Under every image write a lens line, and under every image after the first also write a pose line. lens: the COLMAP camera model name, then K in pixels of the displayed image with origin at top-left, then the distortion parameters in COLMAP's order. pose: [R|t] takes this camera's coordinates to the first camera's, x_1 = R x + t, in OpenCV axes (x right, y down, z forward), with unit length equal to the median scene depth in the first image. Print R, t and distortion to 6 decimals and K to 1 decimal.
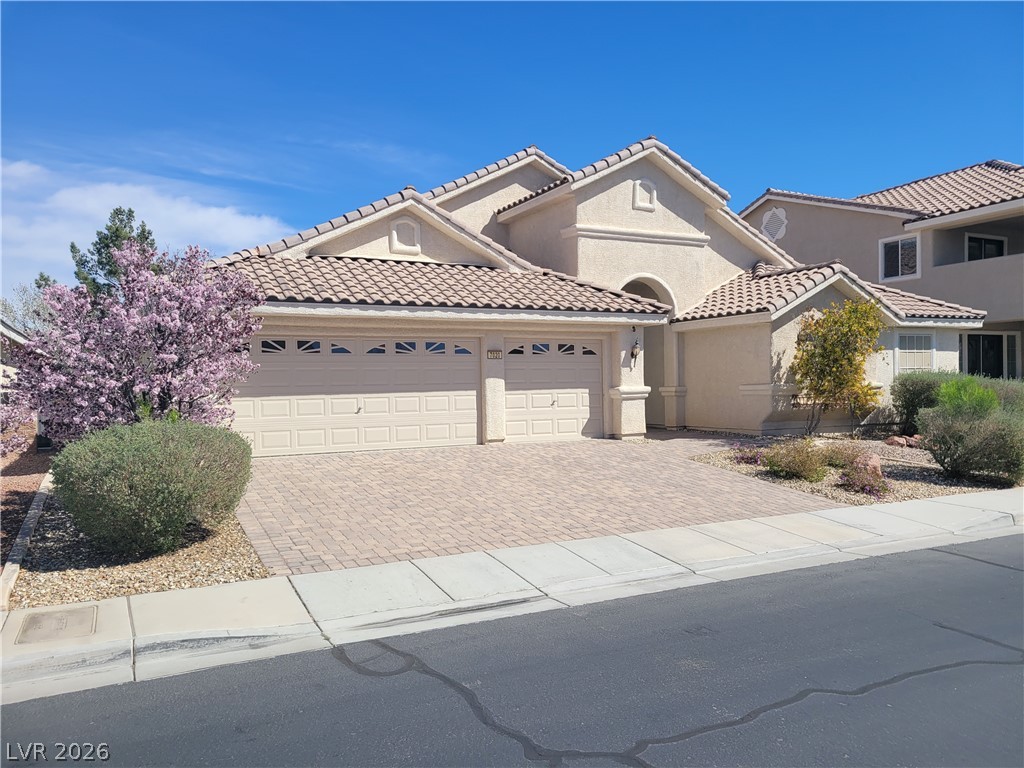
lens RADIAL K [[769.5, 0, 516.8], [0, 769.5, 384.4], [0, 0, 1]] dist [0.052937, -0.032238]
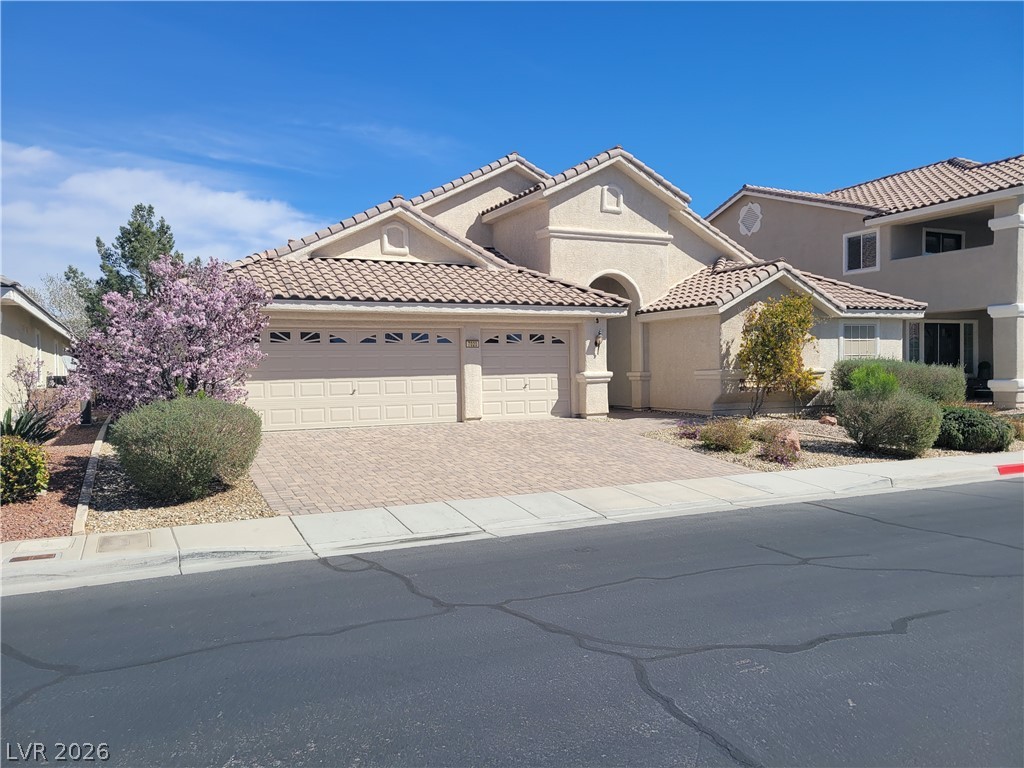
lens RADIAL K [[769.5, 0, 505.9], [0, 769.5, 386.4], [0, 0, 1]] dist [0.052937, -0.032238]
pose [[0.999660, 0.001495, -0.026030, 0.052485], [-0.000914, 0.999750, 0.022328, -0.000844], [0.026057, -0.022297, 0.999412, -0.147268]]
